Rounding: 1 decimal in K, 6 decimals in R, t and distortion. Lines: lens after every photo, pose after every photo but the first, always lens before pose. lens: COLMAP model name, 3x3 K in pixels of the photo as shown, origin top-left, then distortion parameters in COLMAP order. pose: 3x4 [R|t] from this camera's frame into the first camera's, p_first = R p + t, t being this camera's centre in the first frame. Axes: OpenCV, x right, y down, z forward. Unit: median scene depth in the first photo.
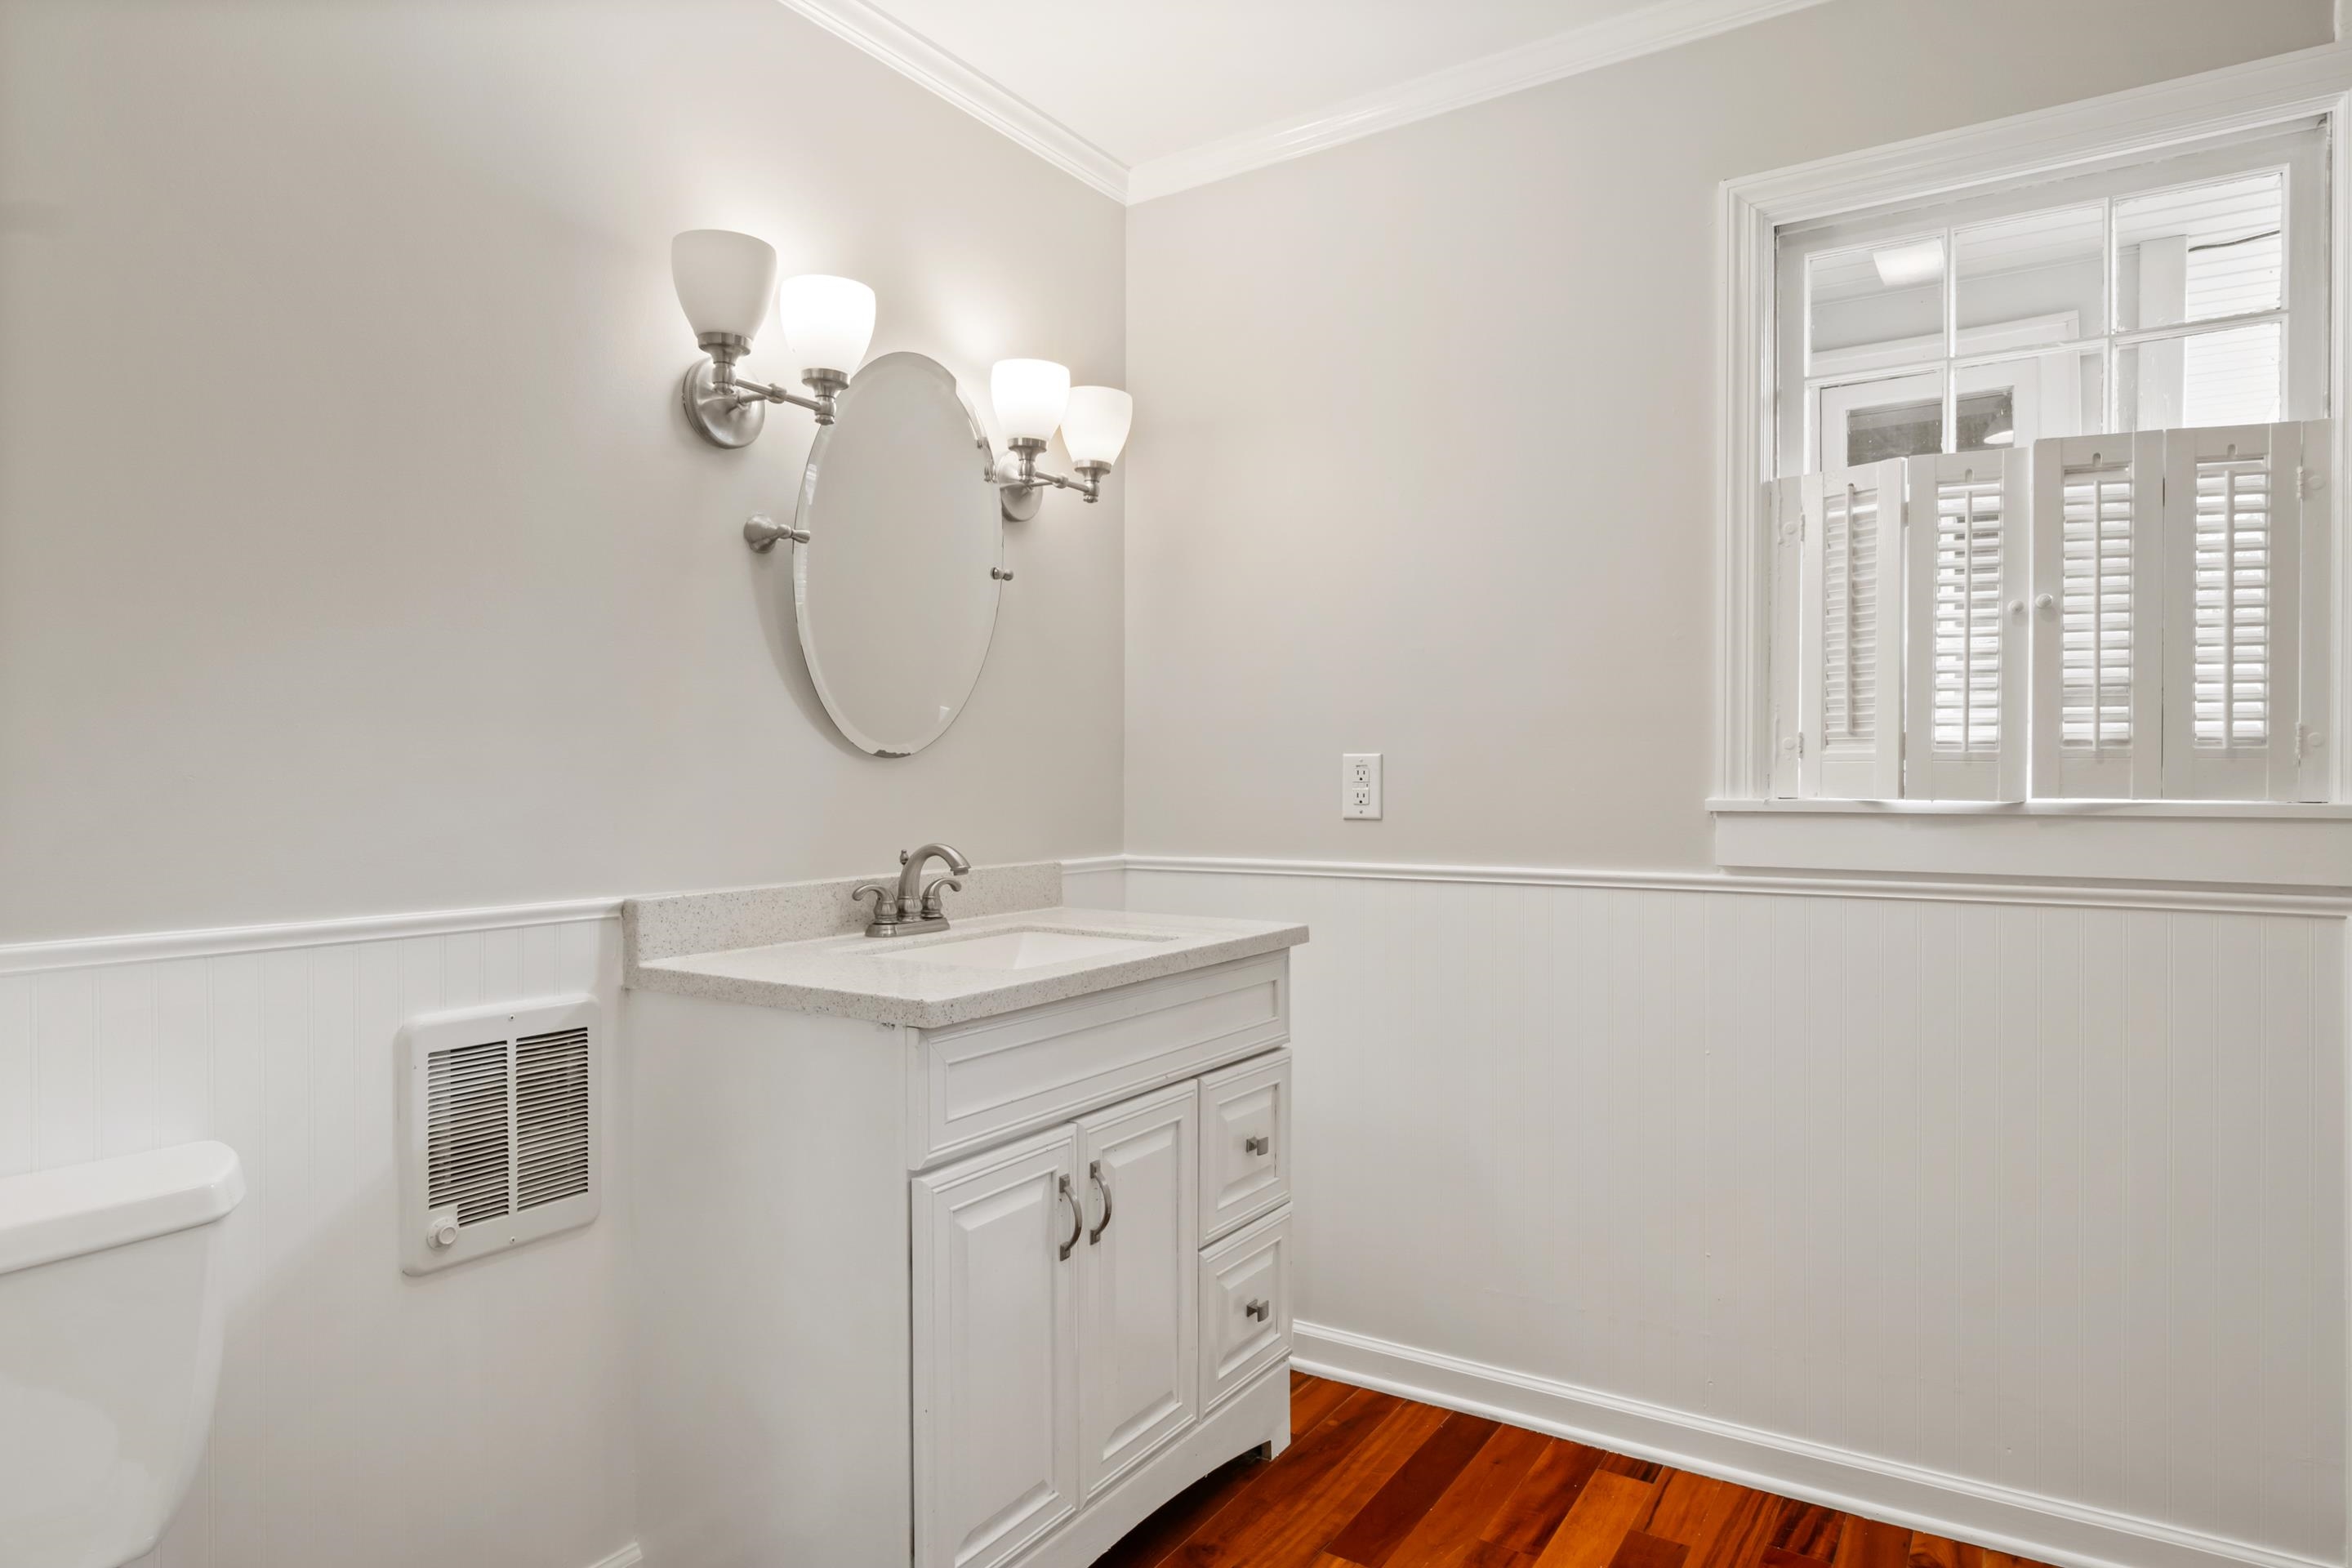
lens RADIAL K [[1374.3, 0, 1142.5], [0, 1374.3, 778.0], [0, 0, 1]] dist [-0.001080, -0.003580]
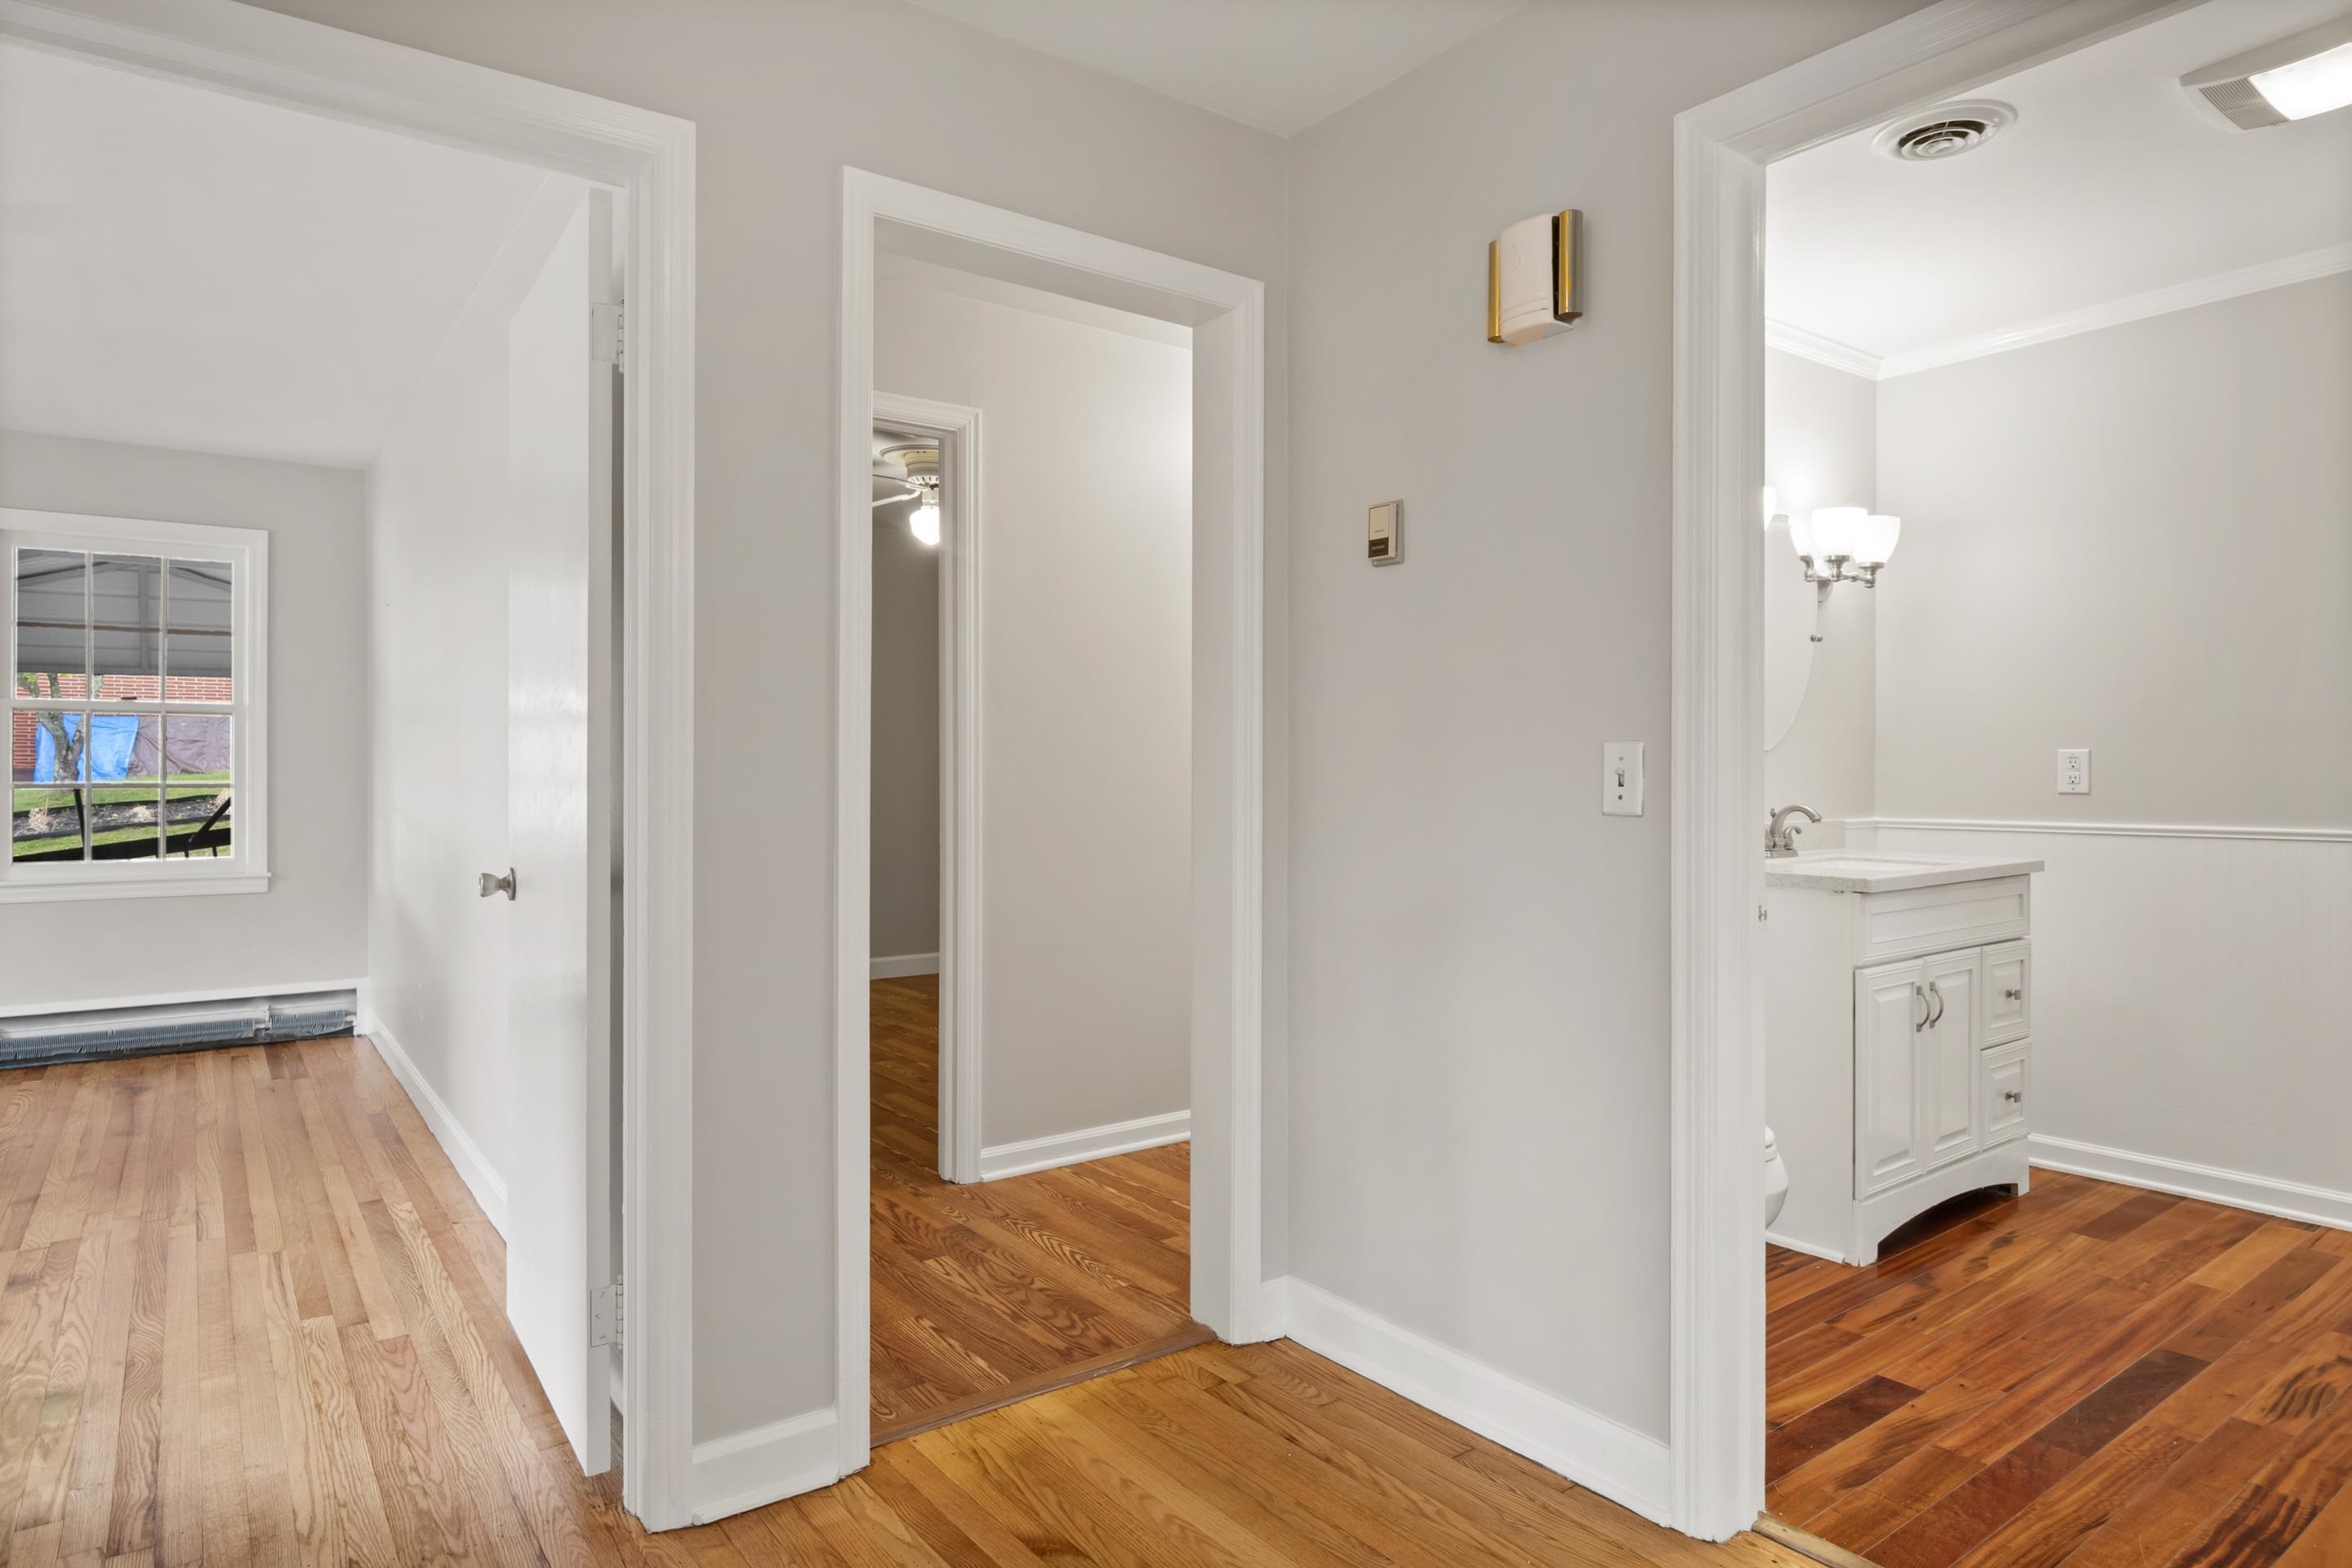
lens RADIAL K [[1322.2, 0, 1160.1], [0, 1322.2, 773.6], [0, 0, 1]] dist [-0.012355, 0.001494]
pose [[0.938055, 0.000710, -0.346485, -0.308241], [0.000840, 0.999990, 0.004322, 0.001640], [0.346485, -0.004346, 0.938045, -0.759647]]
